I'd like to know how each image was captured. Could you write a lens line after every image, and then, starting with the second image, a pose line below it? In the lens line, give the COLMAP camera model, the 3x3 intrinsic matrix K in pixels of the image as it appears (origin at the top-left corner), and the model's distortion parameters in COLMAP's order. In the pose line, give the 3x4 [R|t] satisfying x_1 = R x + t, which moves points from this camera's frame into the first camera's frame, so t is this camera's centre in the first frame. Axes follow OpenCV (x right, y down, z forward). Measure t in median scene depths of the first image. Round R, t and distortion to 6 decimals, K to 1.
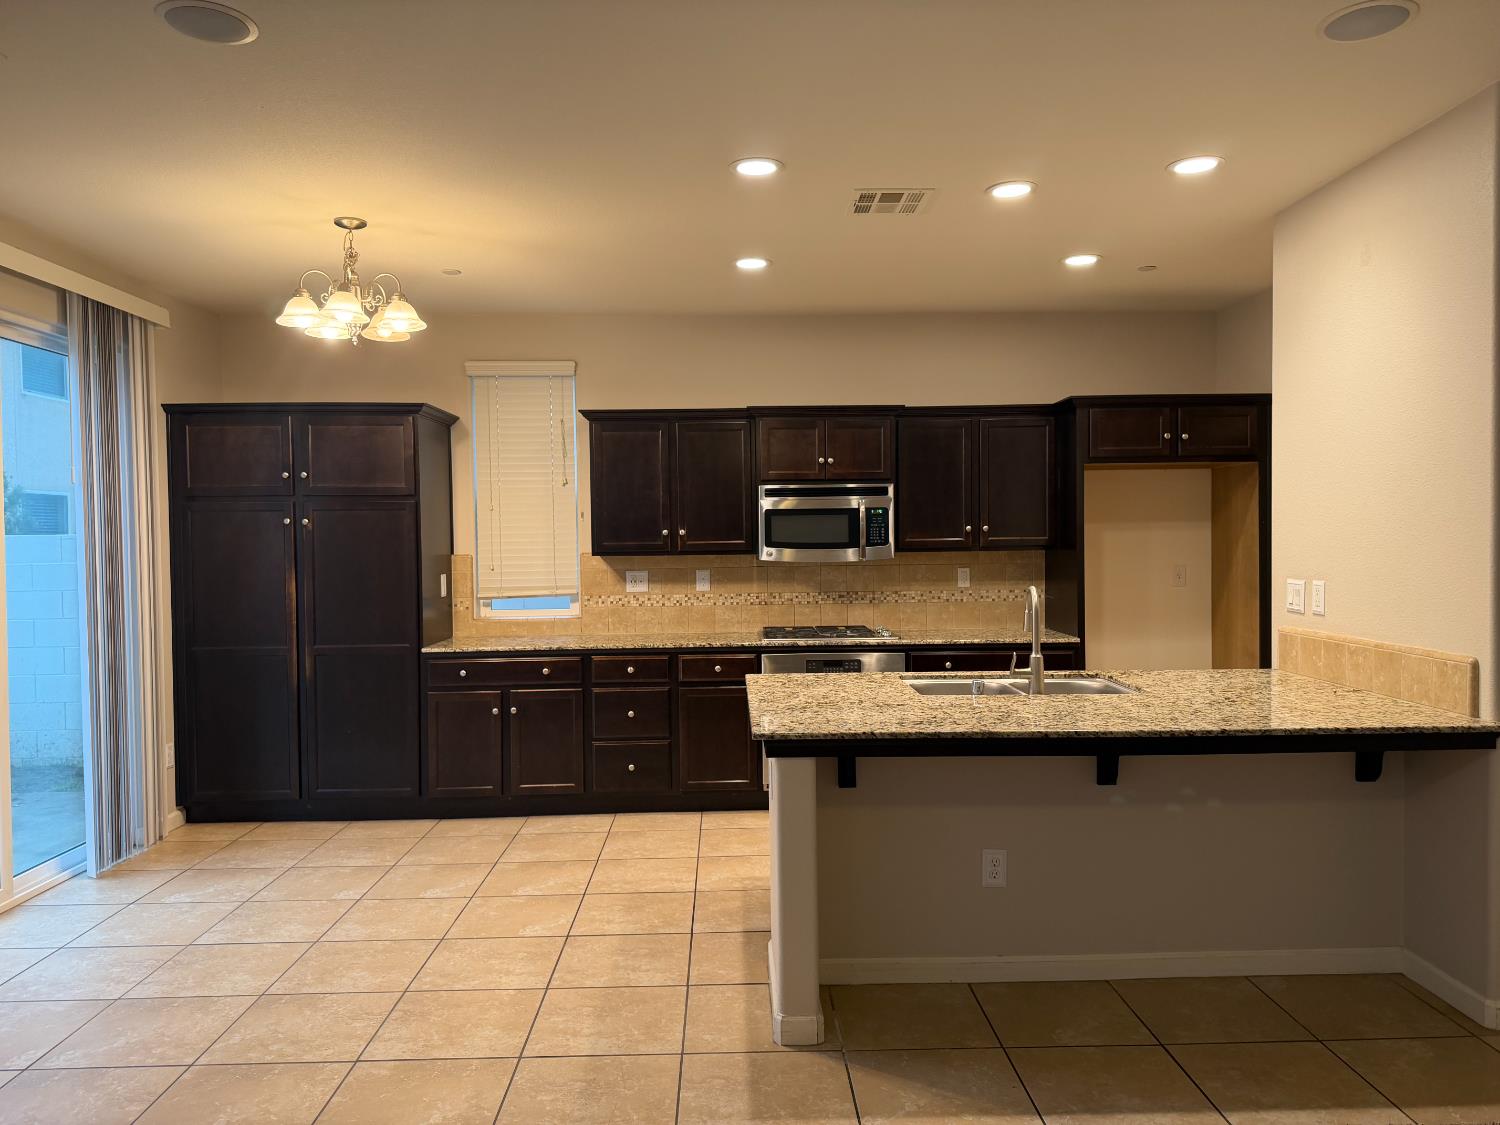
lens RADIAL K [[1051.7, 0, 755.0], [0, 1051.7, 568.9], [0, 0, 1]] dist [0.063984, -0.065377]
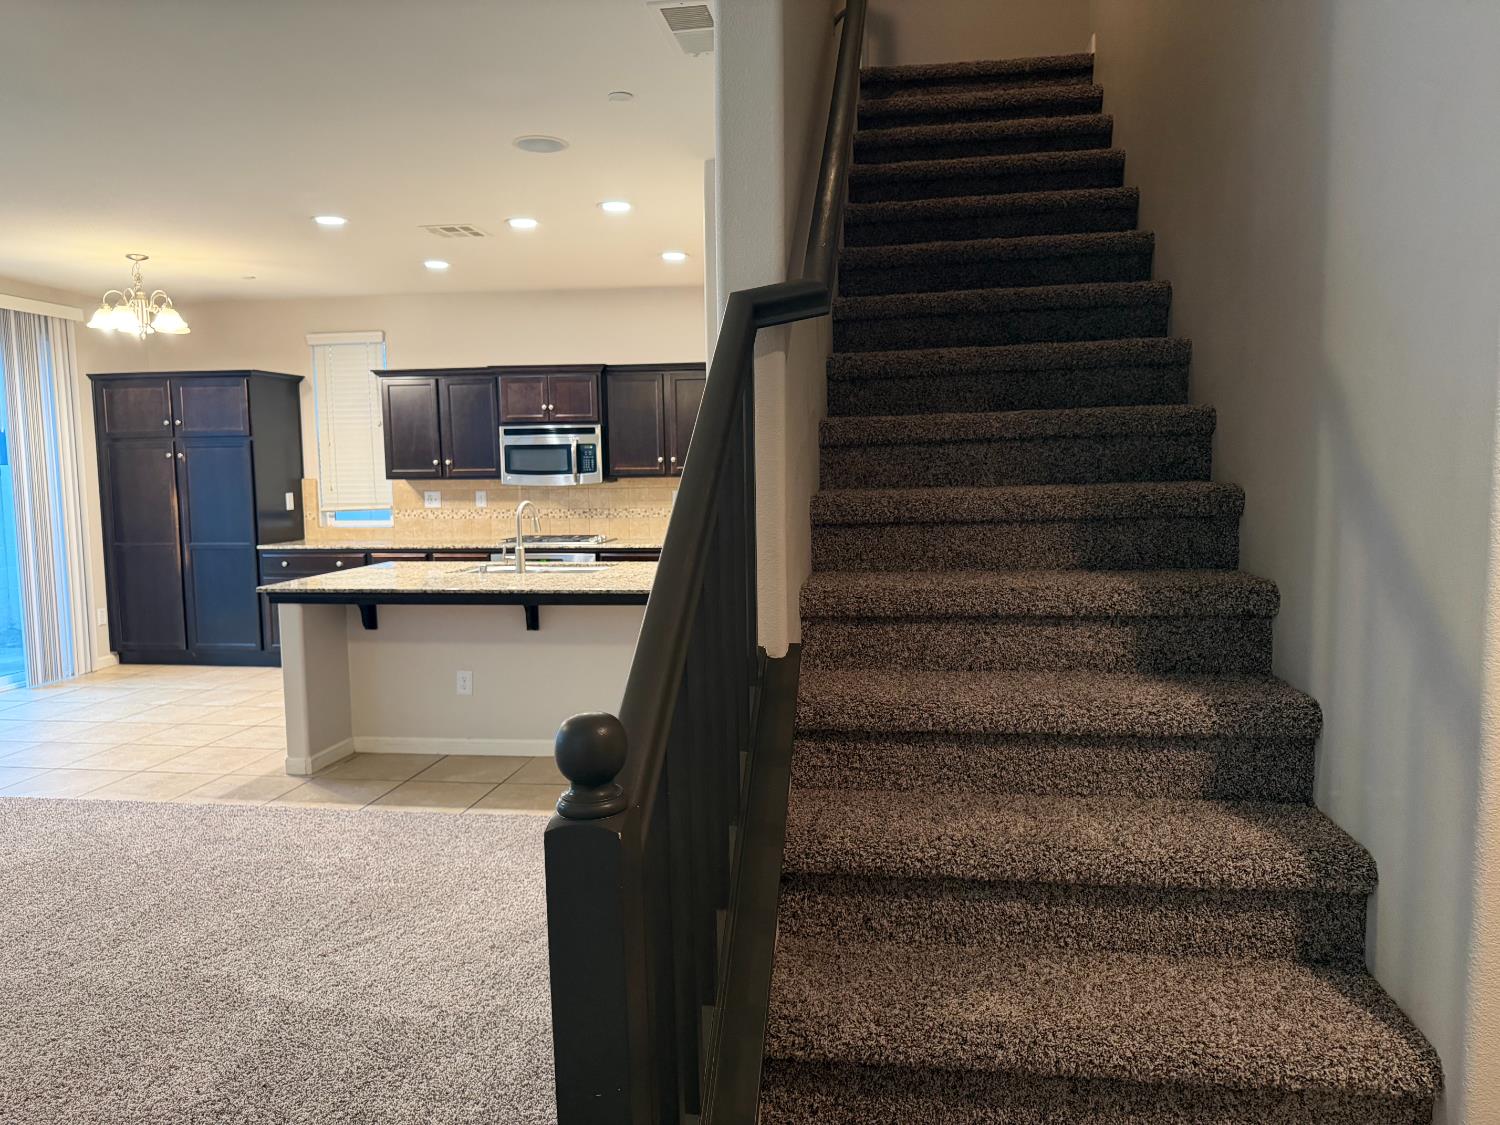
lens RADIAL K [[1051.7, 0, 735.7], [0, 1051.7, 564.3], [0, 0, 1]] dist [0.063984, -0.065377]
pose [[0.983489, 0.015629, -0.180293, 0.555327], [-0.003555, 0.997740, 0.067096, 0.002889], [0.180934, -0.065347, 0.981322, -0.267561]]
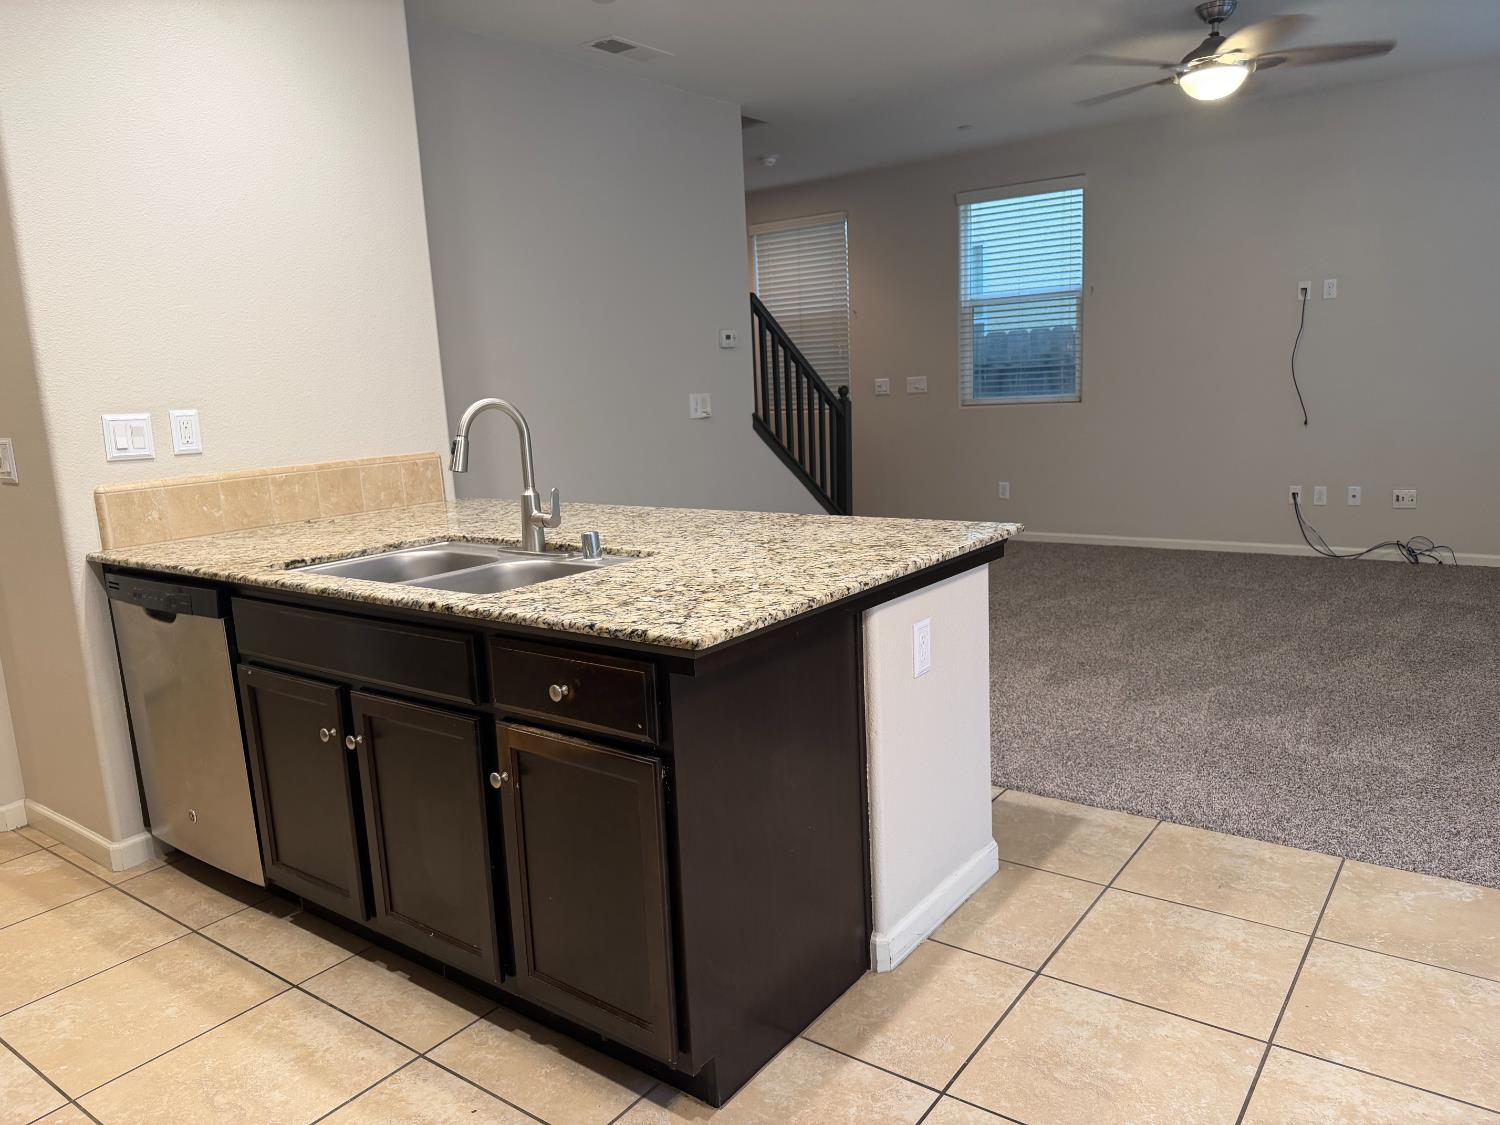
lens RADIAL K [[1051.7, 0, 759.1], [0, 1051.7, 560.4], [0, 0, 1]] dist [0.063984, -0.065377]
pose [[-0.785845, -0.061711, 0.615336, -0.198263], [0.072658, 0.978904, 0.190964, 0.000736], [-0.614140, 0.194777, -0.764784, 0.972254]]
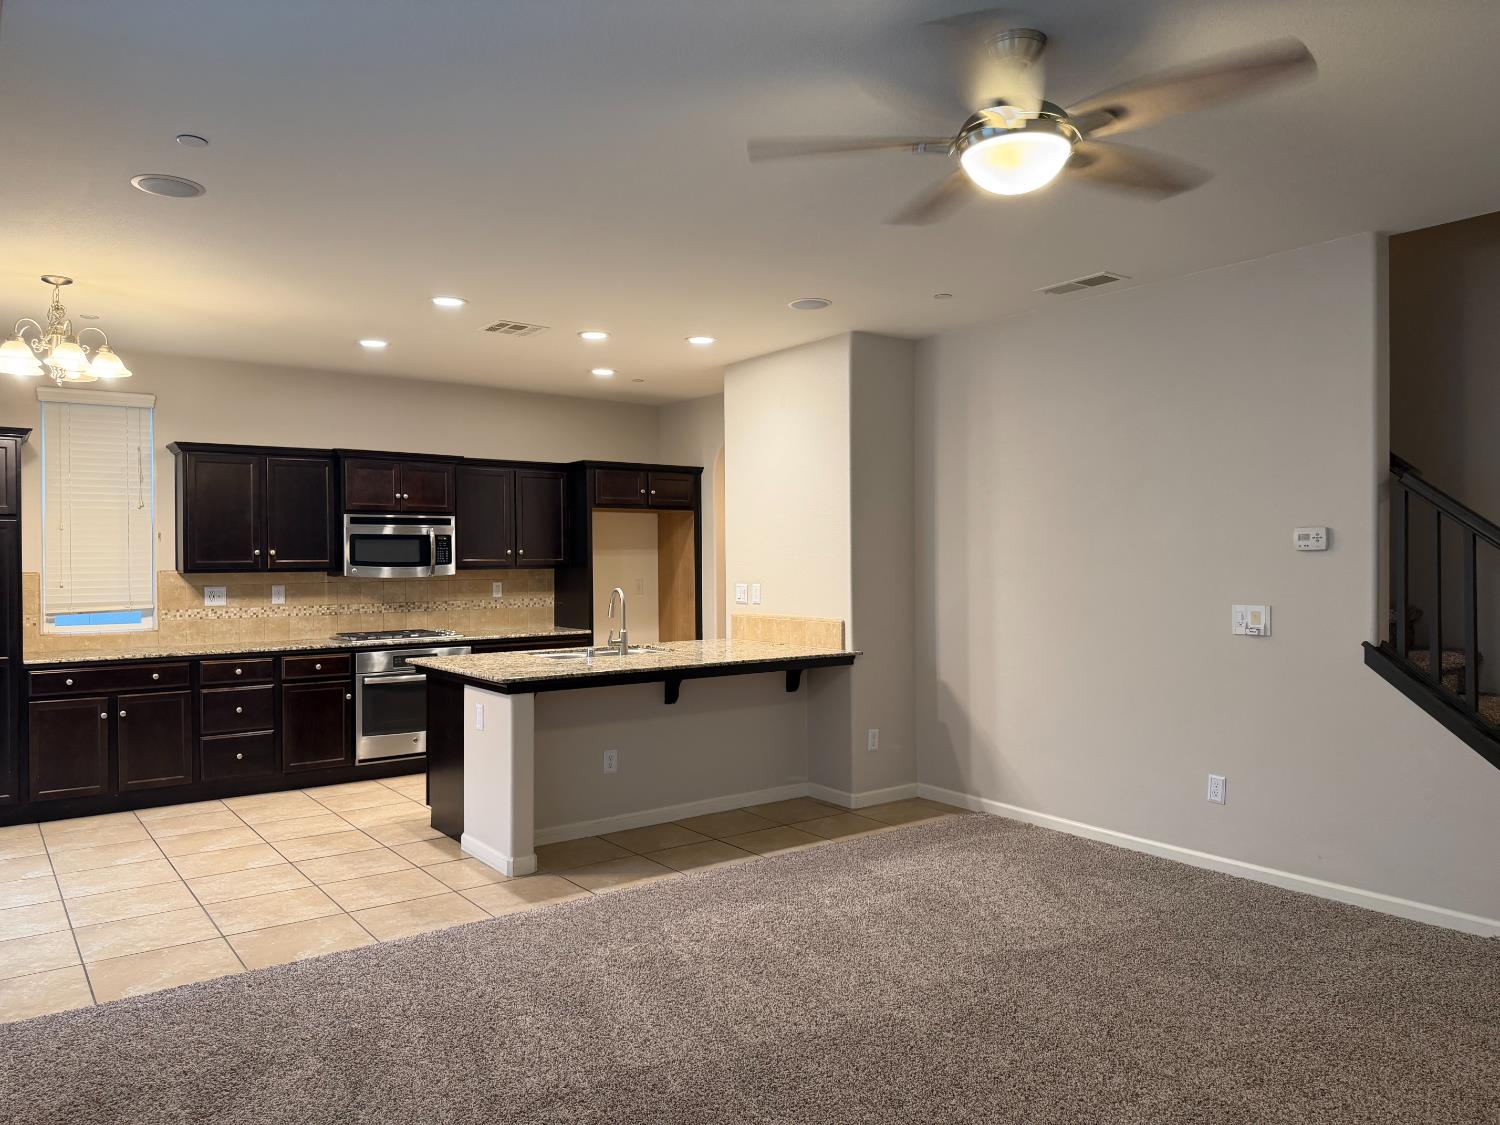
lens RADIAL K [[1051.7, 0, 748.8], [0, 1051.7, 555.8], [0, 0, 1]] dist [0.063984, -0.065377]
pose [[0.820265, 0.008448, 0.571921, -0.323965], [0.013929, 0.999299, -0.034738, 0.017660], [-0.571814, 0.036461, 0.819573, -0.276177]]
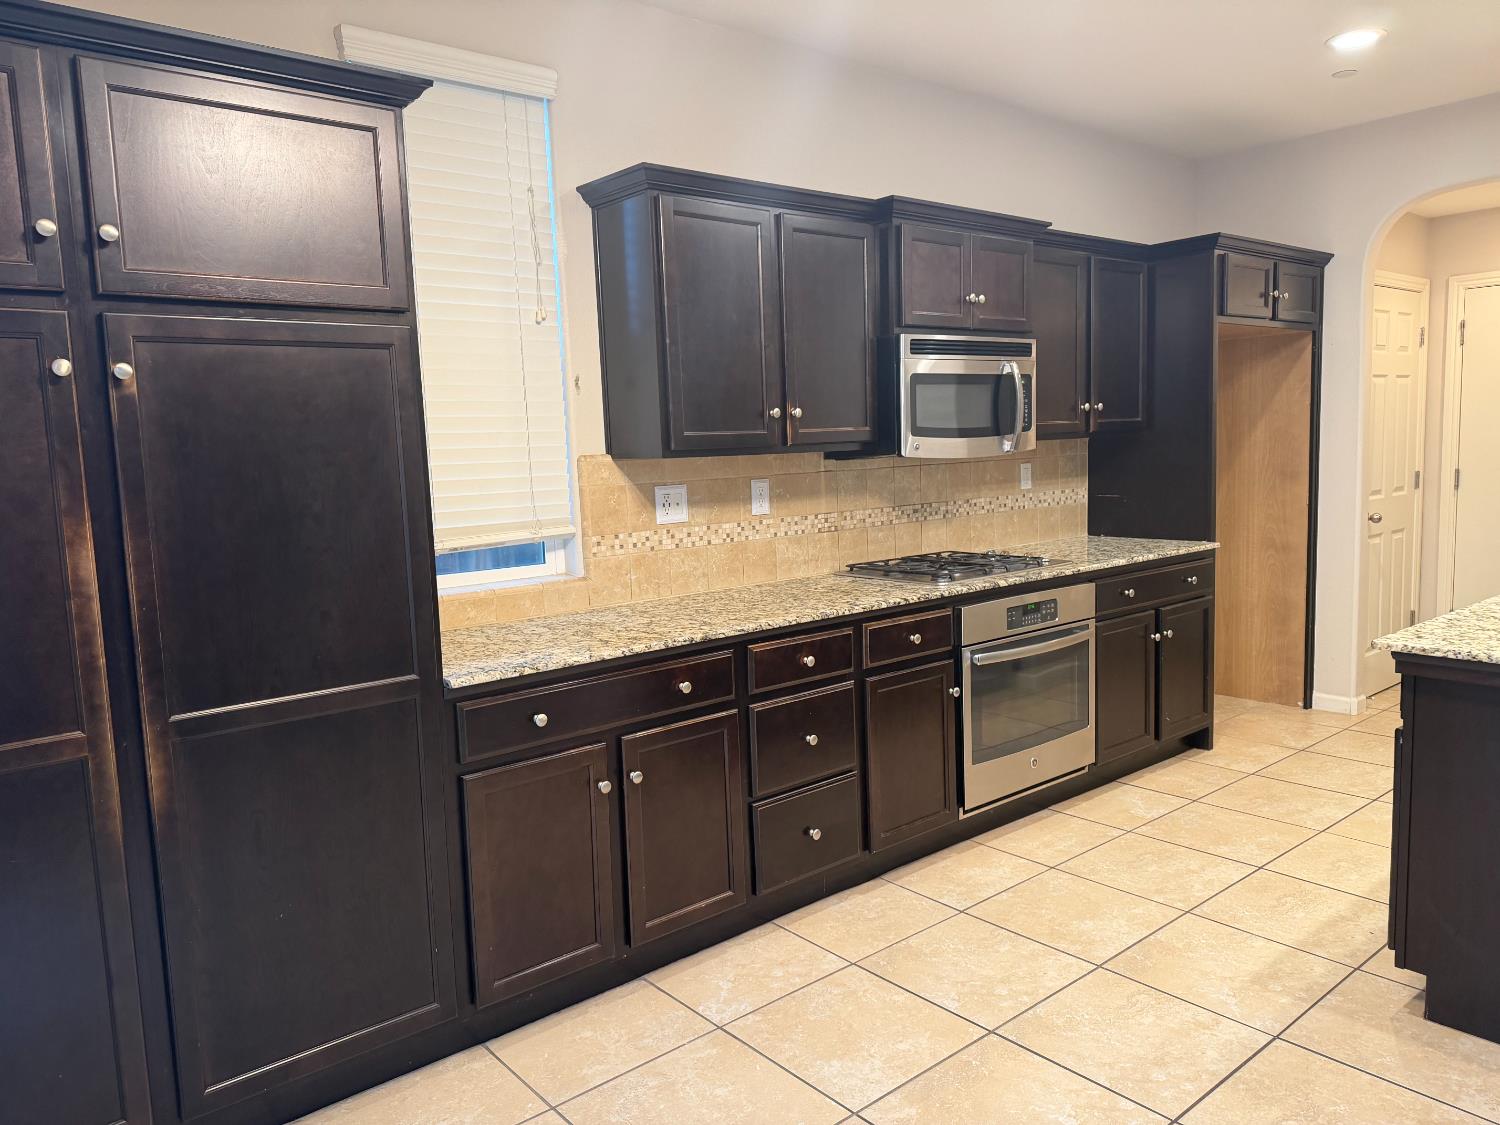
lens RADIAL K [[1051.7, 0, 770.2], [0, 1051.7, 577.2], [0, 0, 1]] dist [0.063984, -0.065377]
pose [[0.788711, -0.094228, 0.607500, -0.458360], [0.045874, 0.994449, 0.094688, -0.000270], [-0.613050, -0.046813, 0.788656, 0.575068]]
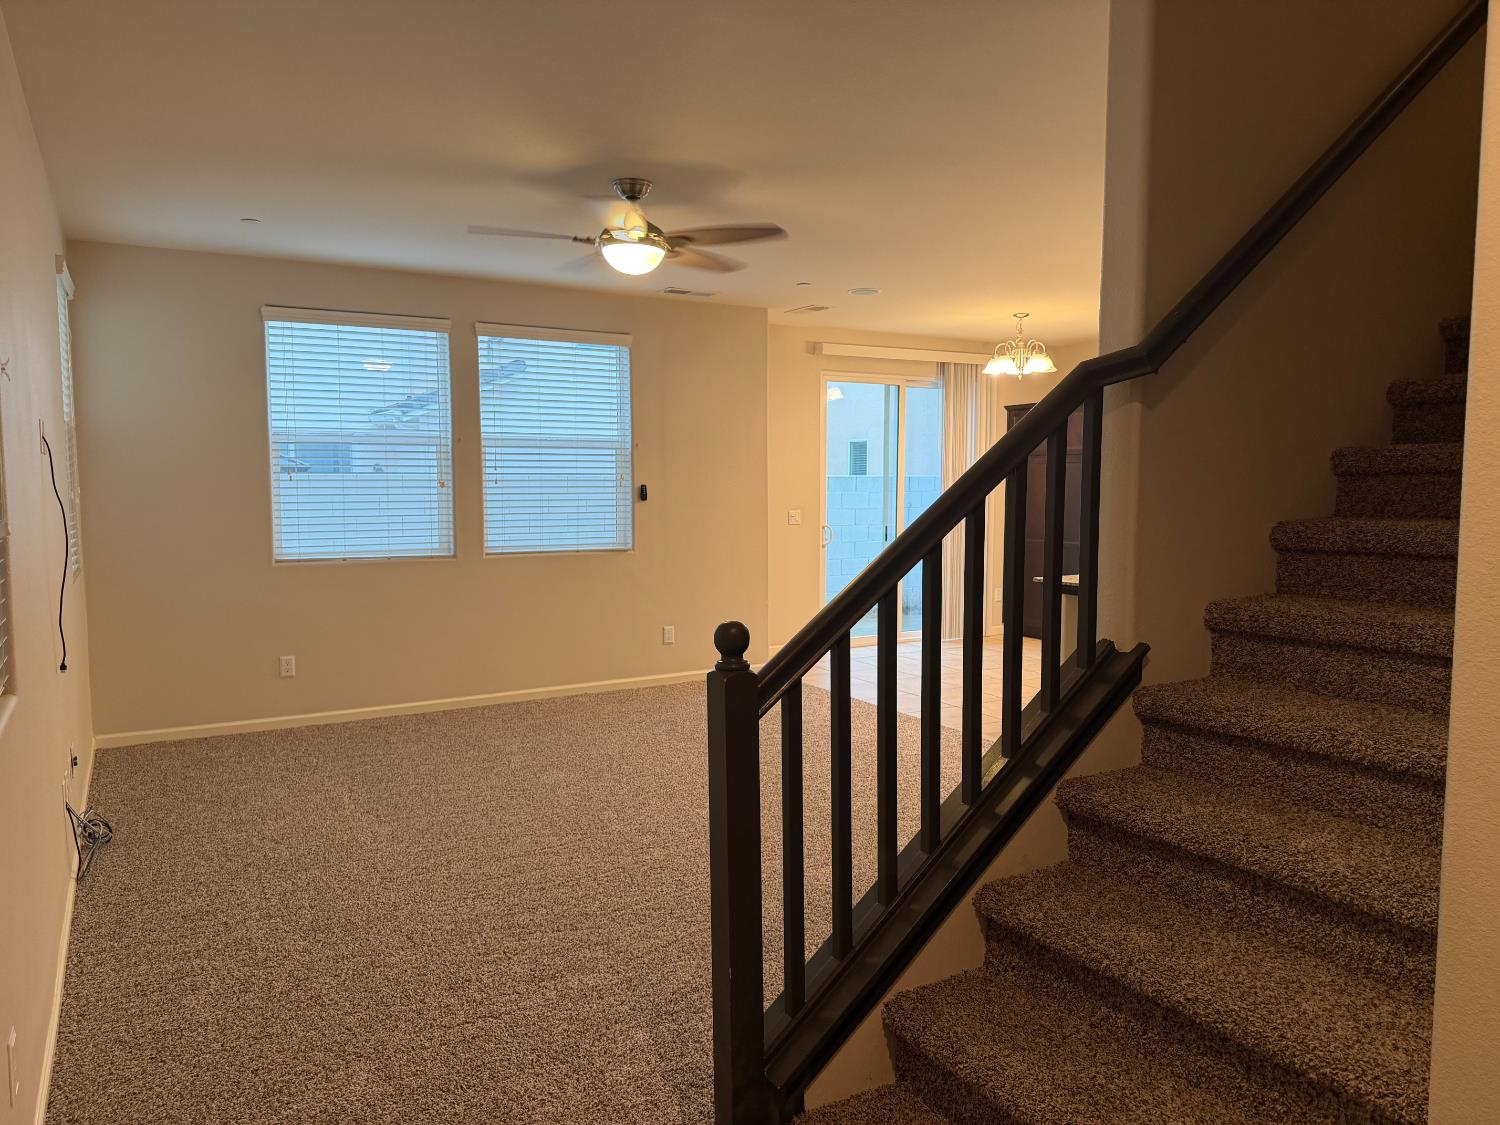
lens RADIAL K [[1051.7, 0, 748.2], [0, 1051.7, 570.7], [0, 0, 1]] dist [0.063984, -0.065377]
pose [[0.481076, 0.087590, -0.872292, 0.824556], [-0.031401, 0.996079, 0.082702, -0.007131], [0.876116, -0.012395, 0.481941, -0.264742]]
